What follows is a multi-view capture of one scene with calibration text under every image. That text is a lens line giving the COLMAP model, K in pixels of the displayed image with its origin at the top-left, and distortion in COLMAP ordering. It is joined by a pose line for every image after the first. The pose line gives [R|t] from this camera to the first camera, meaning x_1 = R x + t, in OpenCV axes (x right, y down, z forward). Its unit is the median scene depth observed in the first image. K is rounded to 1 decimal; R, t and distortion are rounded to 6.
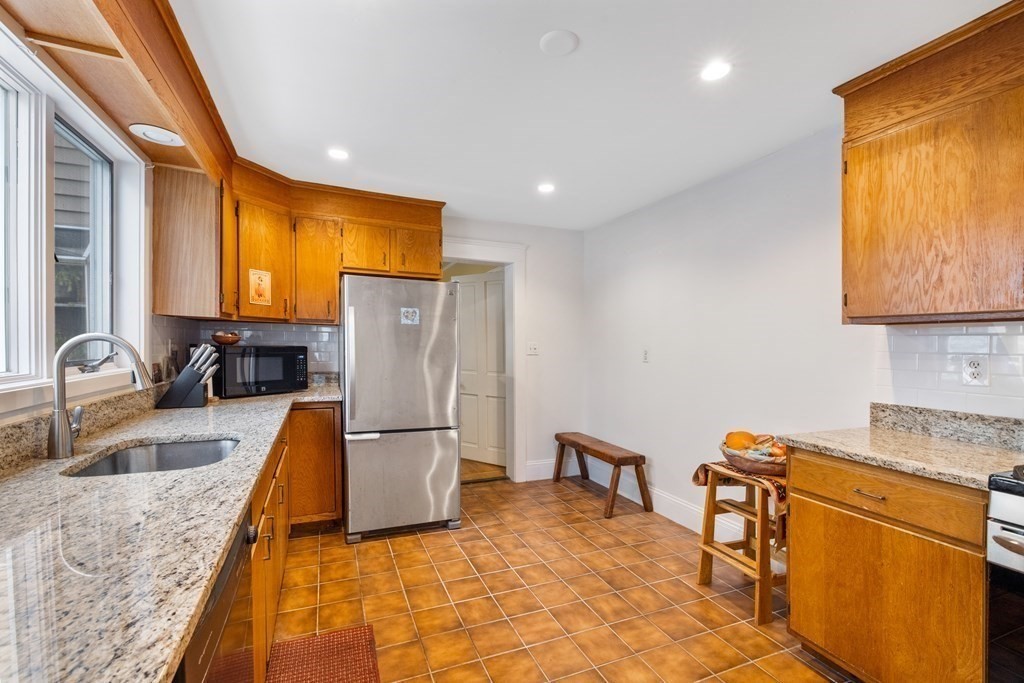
lens RADIAL K [[432.2, 0, 489.8], [0, 432.2, 341.9], [0, 0, 1]] dist [-0.000747, -0.000124]
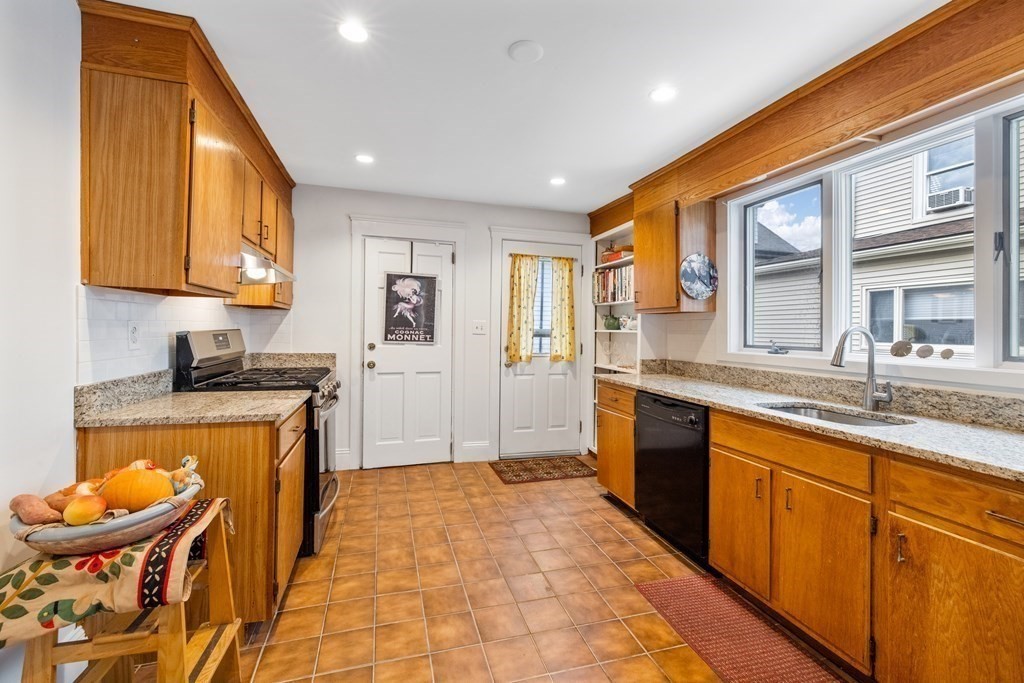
lens RADIAL K [[432.2, 0, 495.0], [0, 432.2, 321.1], [0, 0, 1]] dist [-0.000747, -0.000124]
pose [[-0.994030, -0.029710, 0.104988, 0.138522], [-0.032241, 0.999227, -0.022498, 0.028309], [-0.104238, -0.025749, -0.994219, 2.152421]]
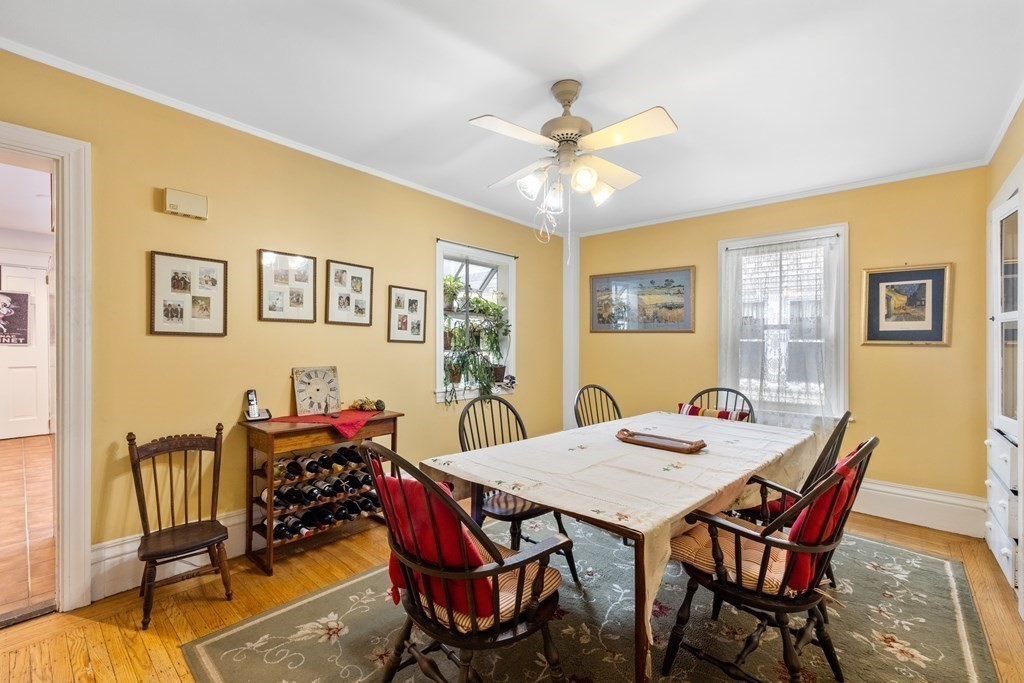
lens RADIAL K [[432.2, 0, 505.3], [0, 432.2, 347.7], [0, 0, 1]] dist [-0.000747, -0.000124]
pose [[-0.895670, -0.012942, -0.444530, -1.026919], [-0.015027, 0.999886, 0.001166, 0.075980], [0.444465, 0.007724, -0.895763, 4.227042]]
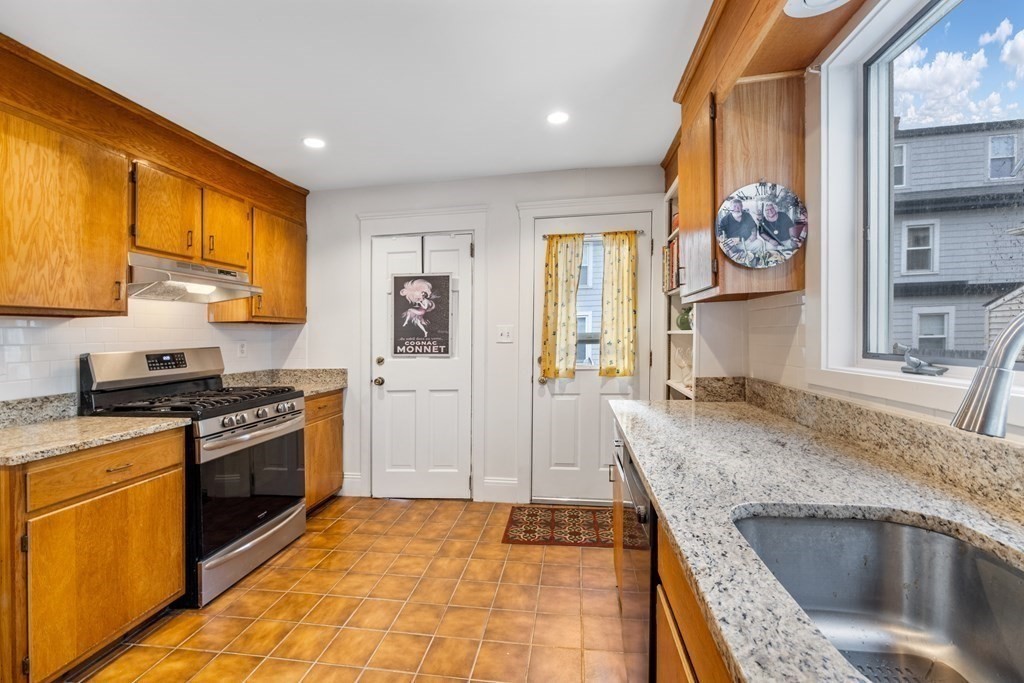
lens RADIAL K [[432.2, 0, 507.4], [0, 432.2, 340.8], [0, 0, 1]] dist [-0.000747, -0.000124]
pose [[-0.862319, -0.002131, 0.506360, -0.531971], [0.007537, 0.999826, 0.017043, 0.009112], [-0.506309, 0.018513, -0.862154, 1.365854]]
